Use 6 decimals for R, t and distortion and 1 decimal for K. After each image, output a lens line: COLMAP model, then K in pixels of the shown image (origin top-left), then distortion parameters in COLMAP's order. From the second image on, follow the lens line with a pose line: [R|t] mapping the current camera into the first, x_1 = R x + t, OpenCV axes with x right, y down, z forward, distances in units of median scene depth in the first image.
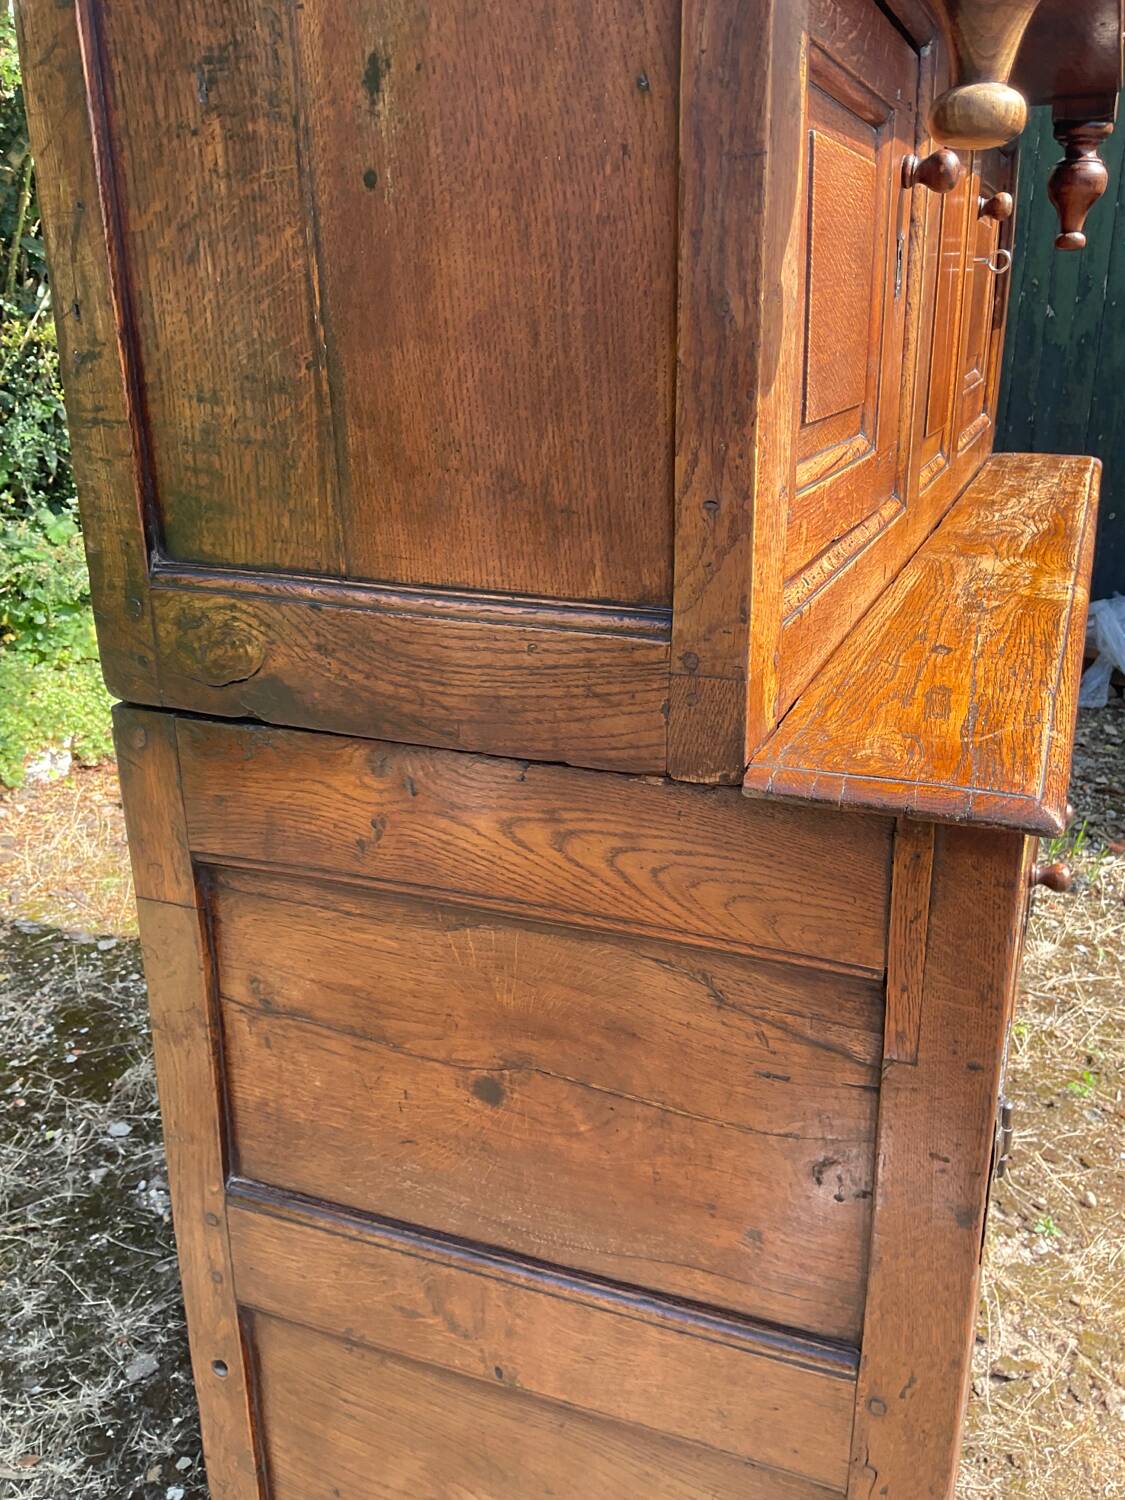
lens RADIAL K [[1250.3, 0, 563.6], [0, 1250.3, 739.2], [0, 0, 1]] dist [0.094380, -0.183753]
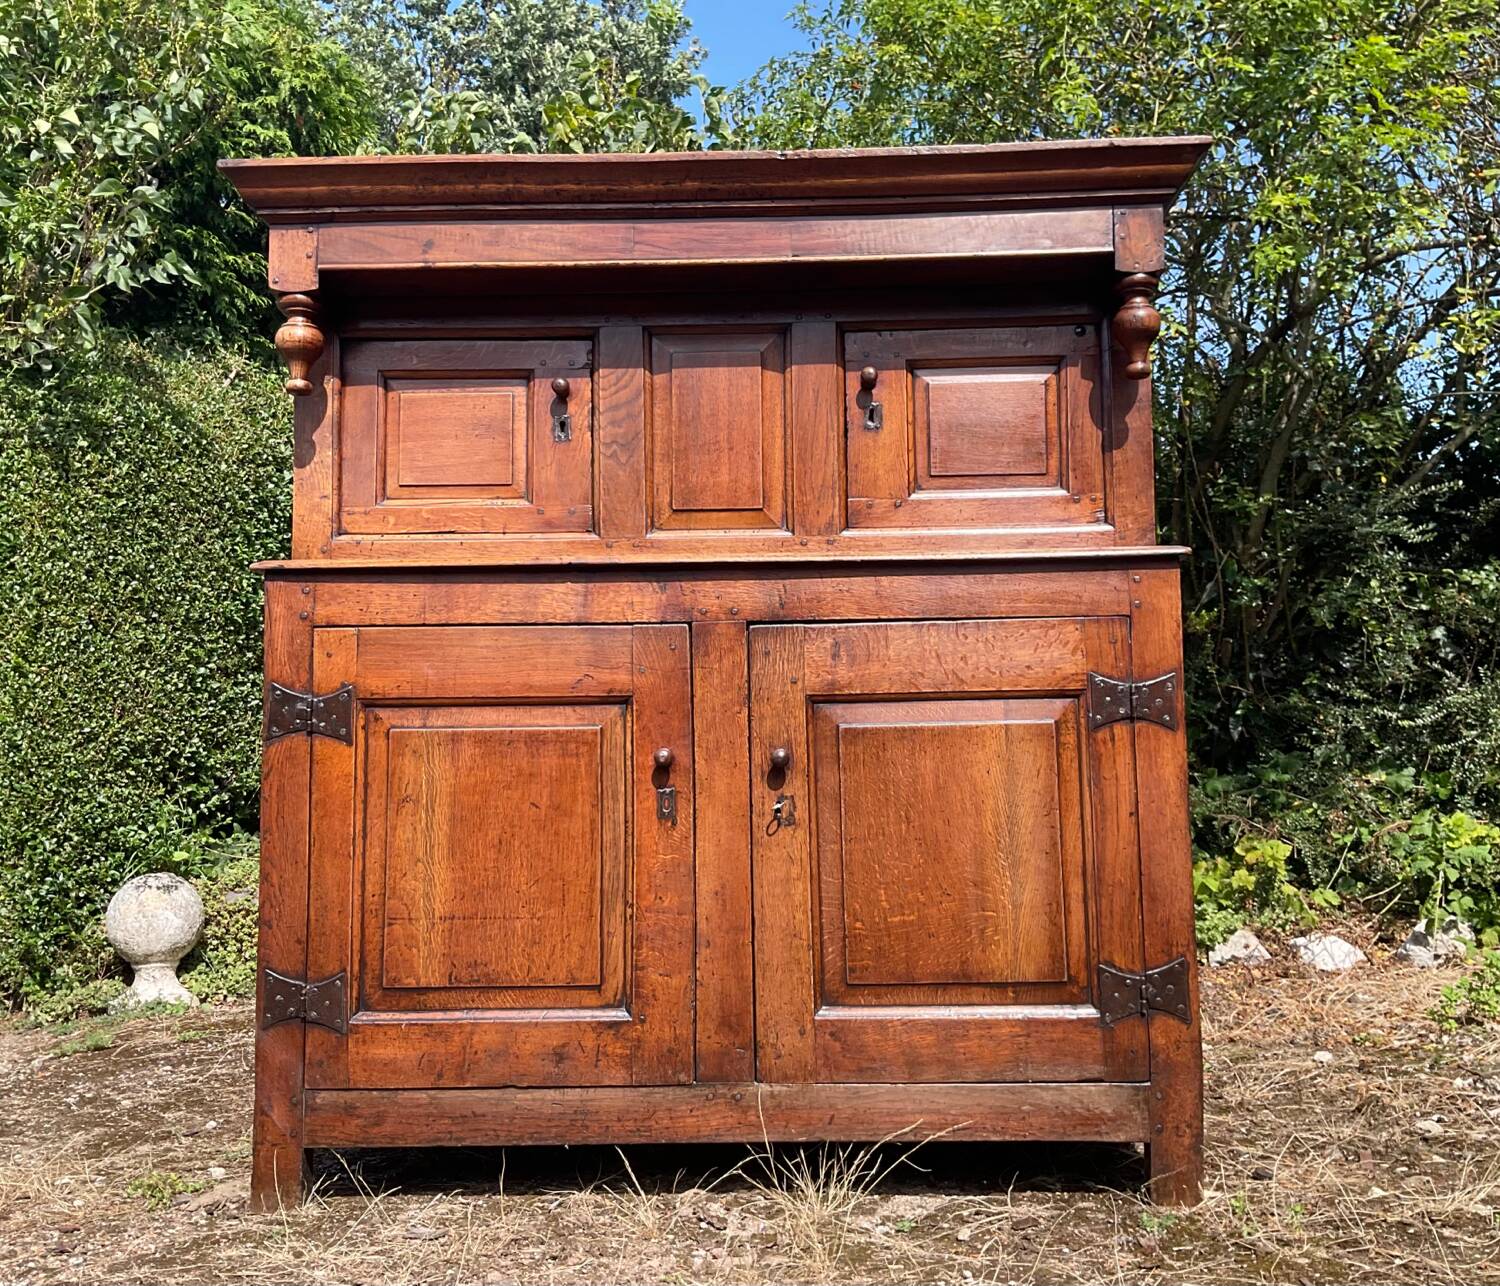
lens RADIAL K [[1469.6, 0, 737.5], [0, 1469.6, 641.3], [0, 0, 1]] dist [0.051845, 0.000000]
pose [[0.353379, -0.079806, -0.932070, 3.492354], [-0.297099, 0.935197, -0.192715, 0.488718], [0.887049, 0.345018, 0.306769, 0.770367]]
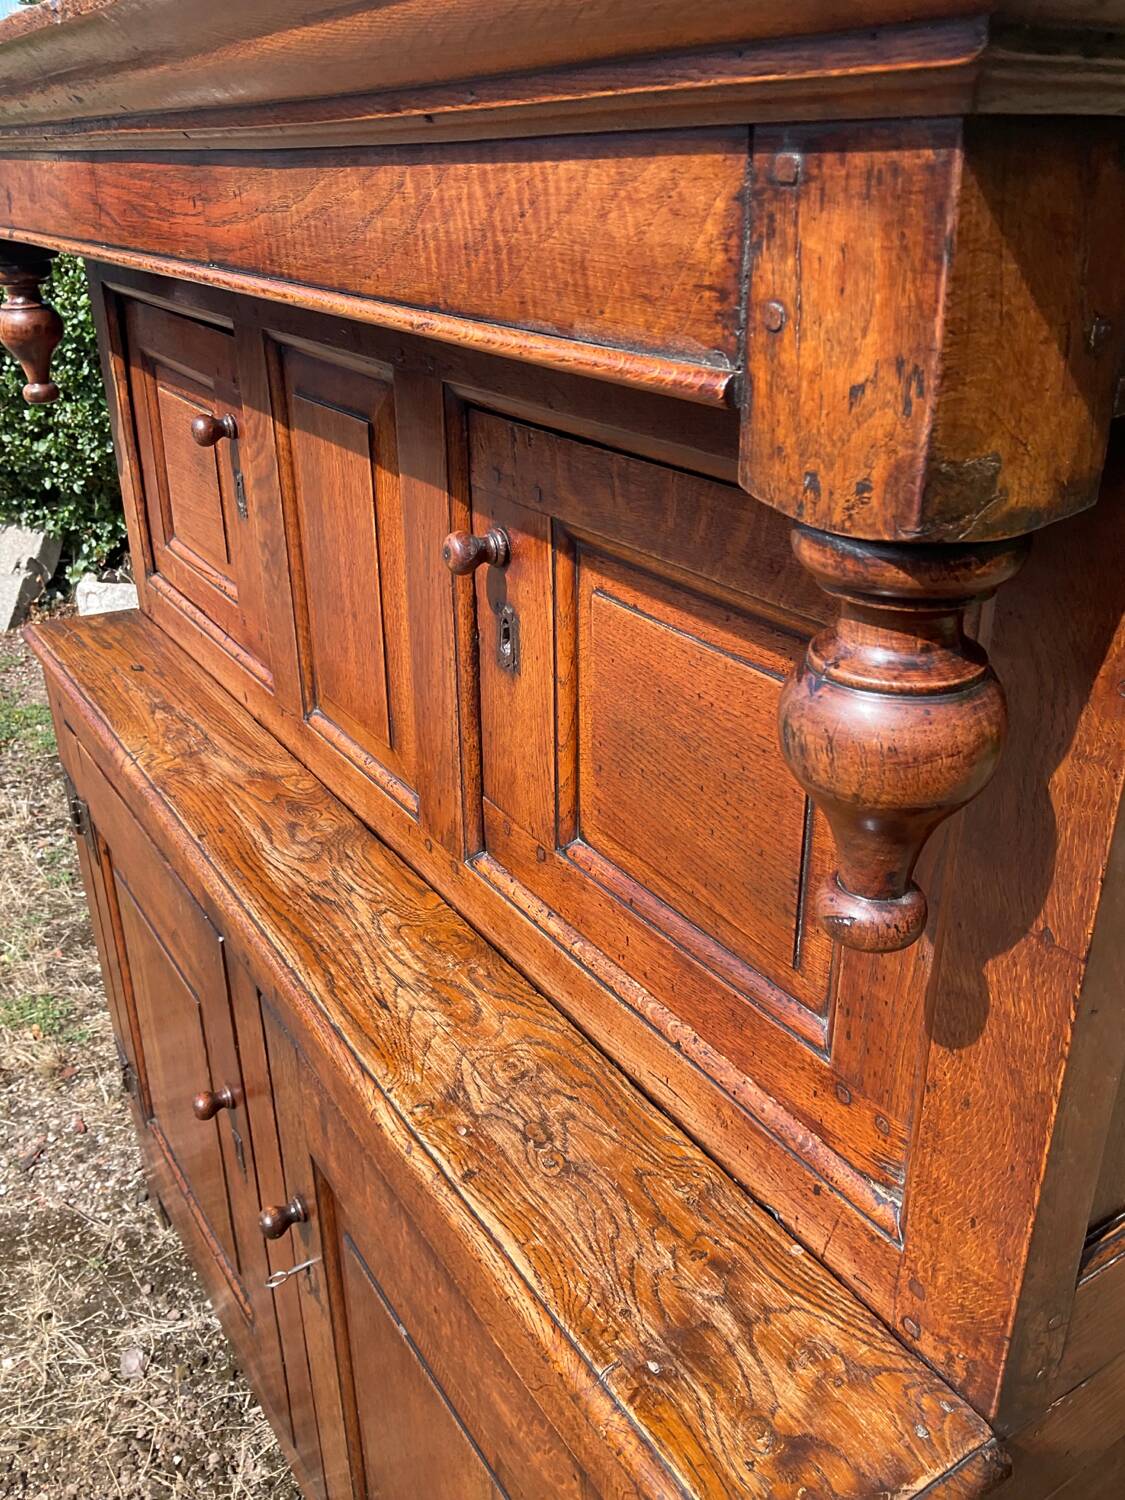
lens RADIAL K [[1250.3, 0, 556.9], [0, 1250.3, 741.6], [0, 0, 1]] dist [0.094380, -0.183753]
pose [[-0.575515, 0.361591, -0.733508, 1.425167], [-0.250621, 0.775797, 0.579076, -1.280968], [0.778442, 0.517099, -0.355861, 2.343963]]
